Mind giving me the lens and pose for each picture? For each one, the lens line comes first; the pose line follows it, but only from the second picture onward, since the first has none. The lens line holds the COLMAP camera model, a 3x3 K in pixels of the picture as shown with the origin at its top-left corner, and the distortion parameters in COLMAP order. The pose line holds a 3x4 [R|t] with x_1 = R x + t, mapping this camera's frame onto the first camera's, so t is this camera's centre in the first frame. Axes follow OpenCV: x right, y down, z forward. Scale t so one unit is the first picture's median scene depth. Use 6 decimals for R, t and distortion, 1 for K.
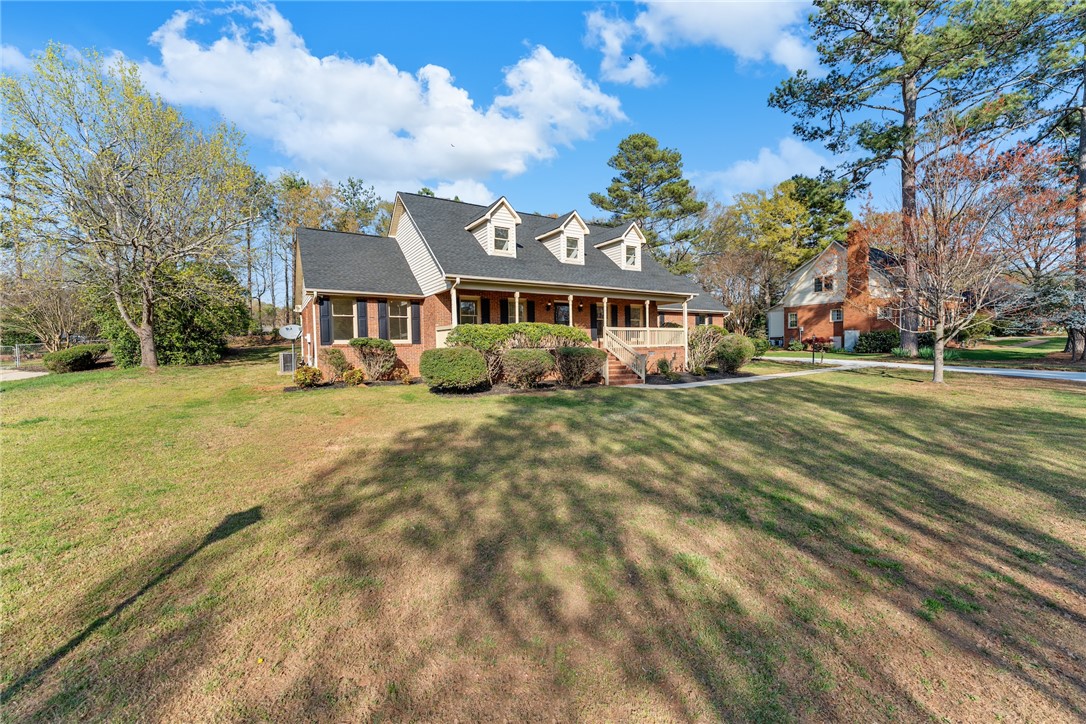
lens RADIAL K [[444.3, 0, 543.0], [0, 444.3, 362.0], [0, 0, 1]] dist [-0.001877, -0.000159]
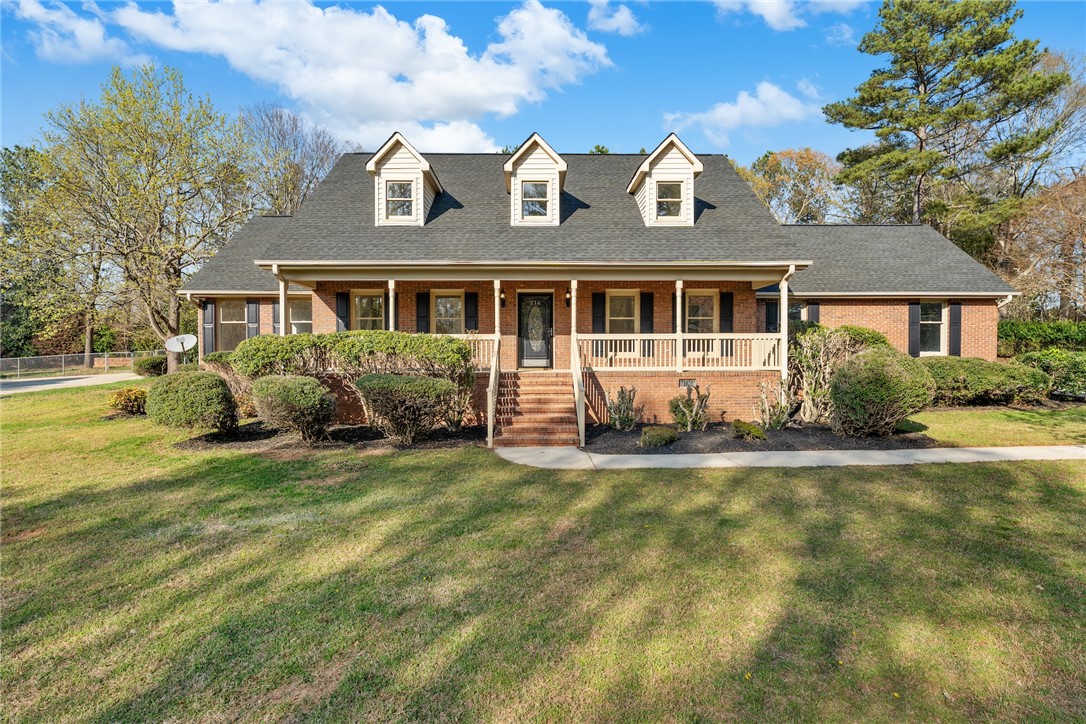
lens RADIAL K [[561.8, 0, 543.0], [0, 561.8, 362.0], [0, 0, 1]] dist [0.002292, 0.000786]
pose [[0.855545, 0.021466, -0.517284, 0.437440], [-0.027812, 0.999603, -0.004517, -0.037246], [0.516981, 0.018251, 0.855802, 0.359154]]
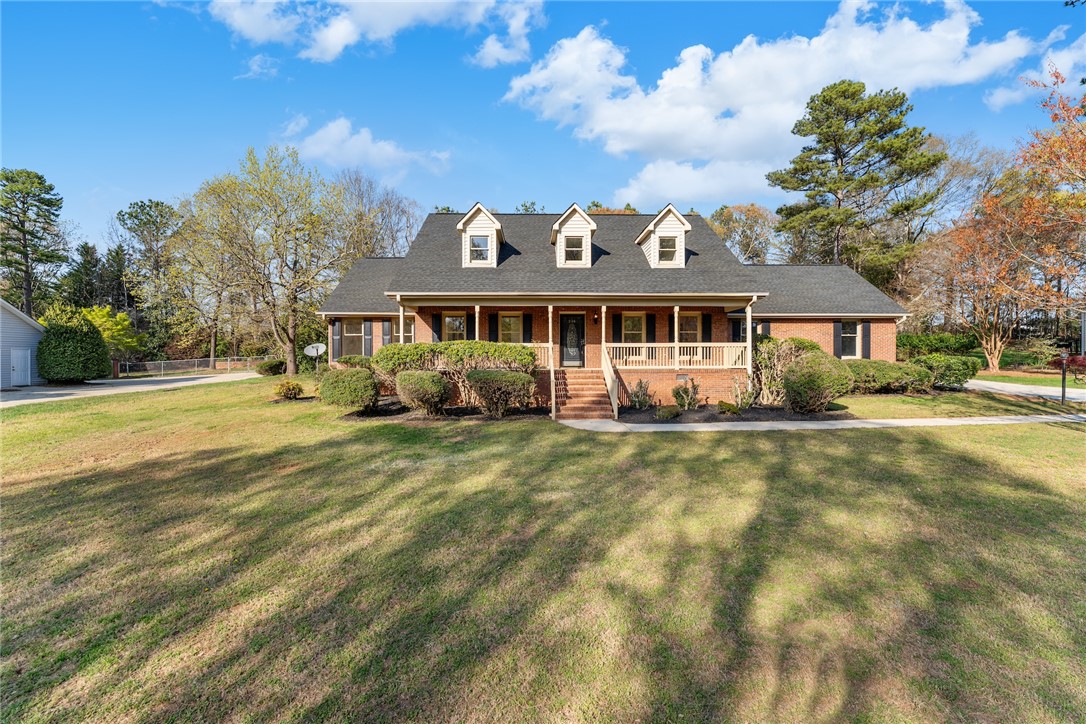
lens RADIAL K [[444.3, 0, 543.0], [0, 444.3, 362.0], [0, 0, 1]] dist [-0.001877, -0.000159]
pose [[0.858077, 0.016756, -0.513248, 0.424956], [-0.028089, 0.999503, -0.014330, -0.028662], [0.512753, 0.026713, 0.858121, 0.248045]]
